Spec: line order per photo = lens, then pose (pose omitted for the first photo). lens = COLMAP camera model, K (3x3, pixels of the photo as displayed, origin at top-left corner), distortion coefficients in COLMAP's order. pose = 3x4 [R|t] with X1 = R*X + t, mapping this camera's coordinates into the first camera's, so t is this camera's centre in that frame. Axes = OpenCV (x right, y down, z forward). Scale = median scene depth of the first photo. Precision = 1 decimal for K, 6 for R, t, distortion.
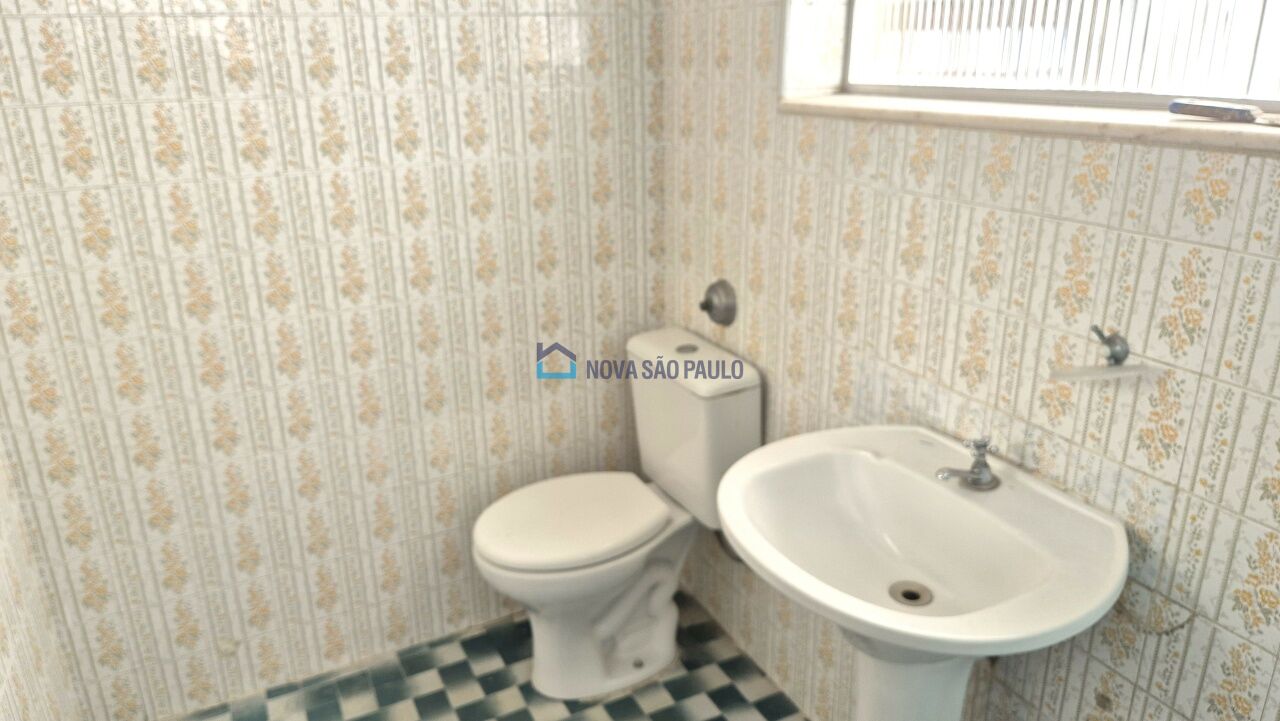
lens RADIAL K [[878.3, 0, 638.9], [0, 878.3, 360.9], [0, 0, 1]] dist [0.066673, -0.065455]
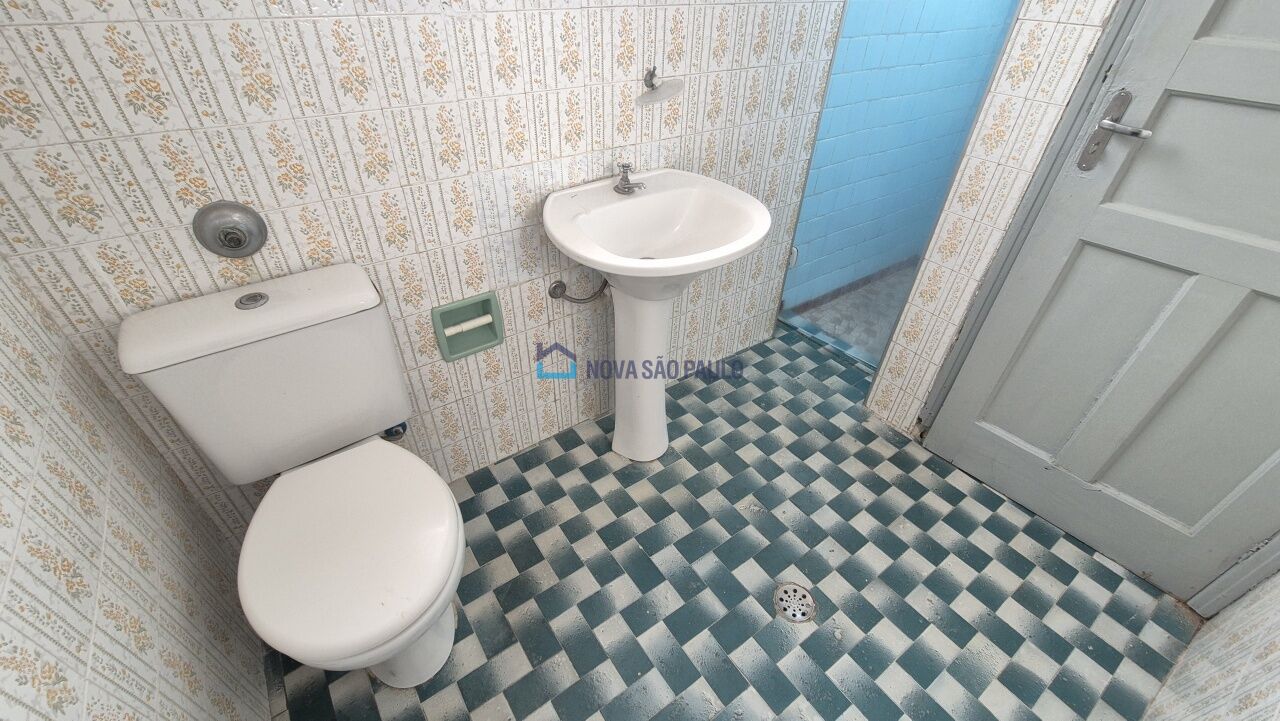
lens RADIAL K [[524.7, 0, 642.1], [0, 524.7, 355.2], [0, 0, 1]] dist [-0.001691, 0.001466]
pose [[-0.154399, -0.589751, 0.792688, -0.544067], [0.314078, 0.731394, 0.605325, -0.206725], [-0.936758, 0.342428, 0.072302, 0.878797]]
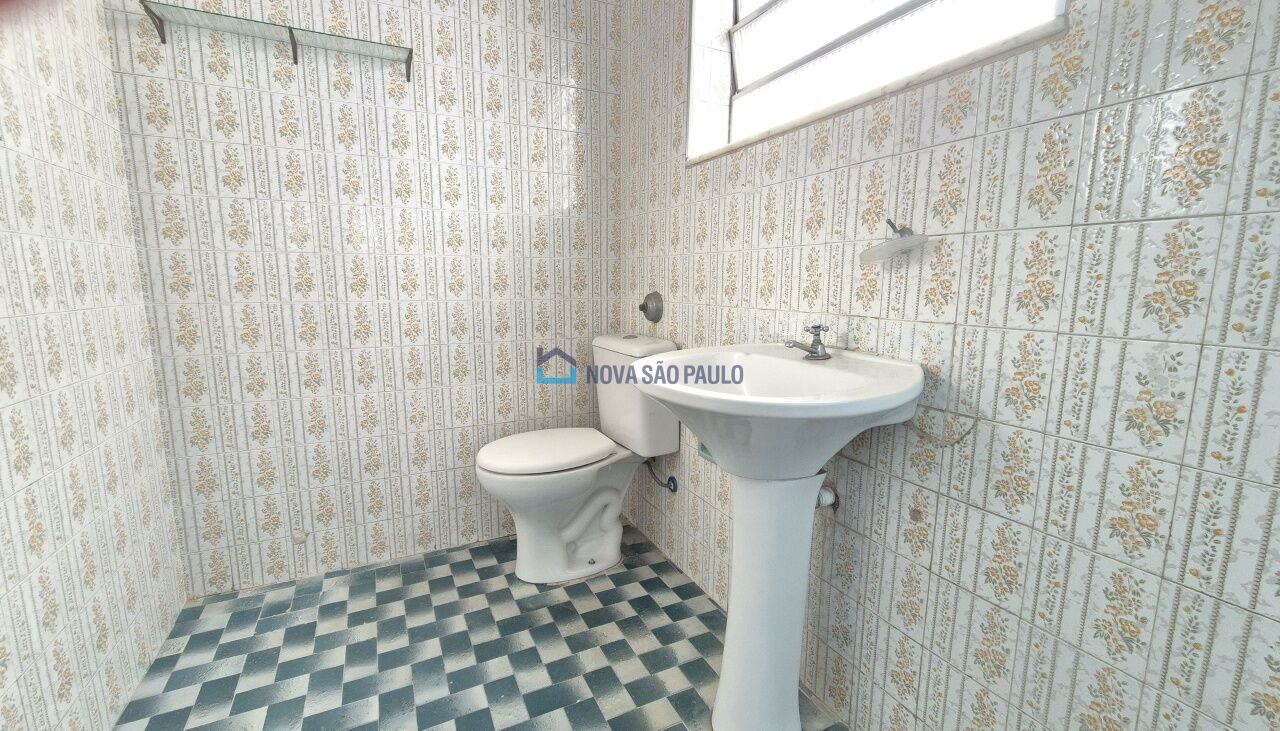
lens RADIAL K [[531.9, 0, 634.3], [0, 531.9, 363.7], [0, 0, 1]] dist [0.004618, 0.000523]
pose [[0.999750, 0.022309, -0.001667, 0.086585], [-0.022227, 0.982093, -0.187083, 0.270438], [-0.002537, 0.187073, 0.982343, 0.159429]]
